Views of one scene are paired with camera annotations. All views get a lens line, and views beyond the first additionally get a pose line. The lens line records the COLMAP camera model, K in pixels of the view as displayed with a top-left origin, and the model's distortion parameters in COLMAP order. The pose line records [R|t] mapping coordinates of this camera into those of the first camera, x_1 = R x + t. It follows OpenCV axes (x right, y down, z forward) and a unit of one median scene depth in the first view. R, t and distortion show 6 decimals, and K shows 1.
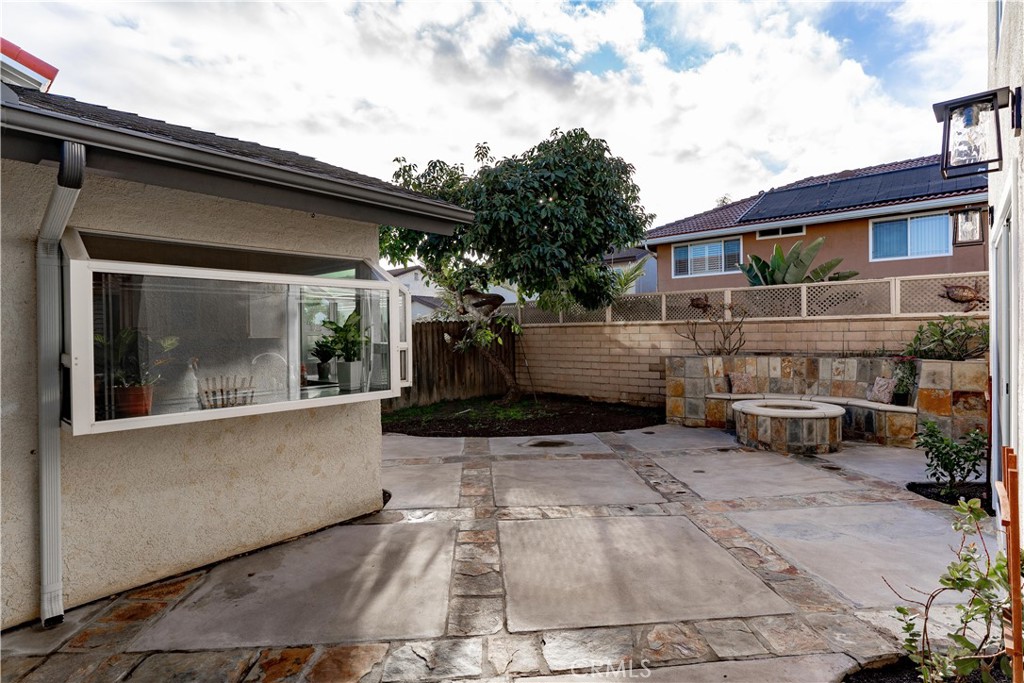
lens RADIAL K [[522.3, 0, 512.0], [0, 522.3, 341.5], [0, 0, 1]] dist [-0.000123, 0.001512]
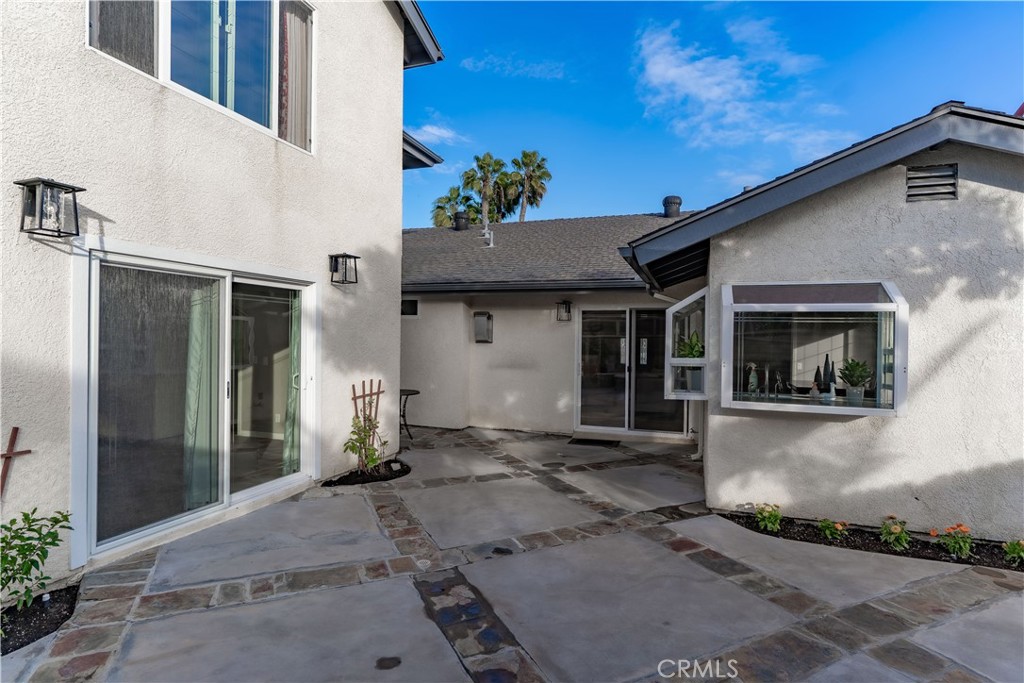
lens RADIAL K [[522.3, 0, 512.0], [0, 522.3, 341.5], [0, 0, 1]] dist [-0.000123, 0.001512]
pose [[-0.928655, 0.002388, -0.370937, 0.518693], [-0.005407, 0.999786, 0.019974, -0.051099], [0.370906, 0.020555, -0.928443, 1.771968]]
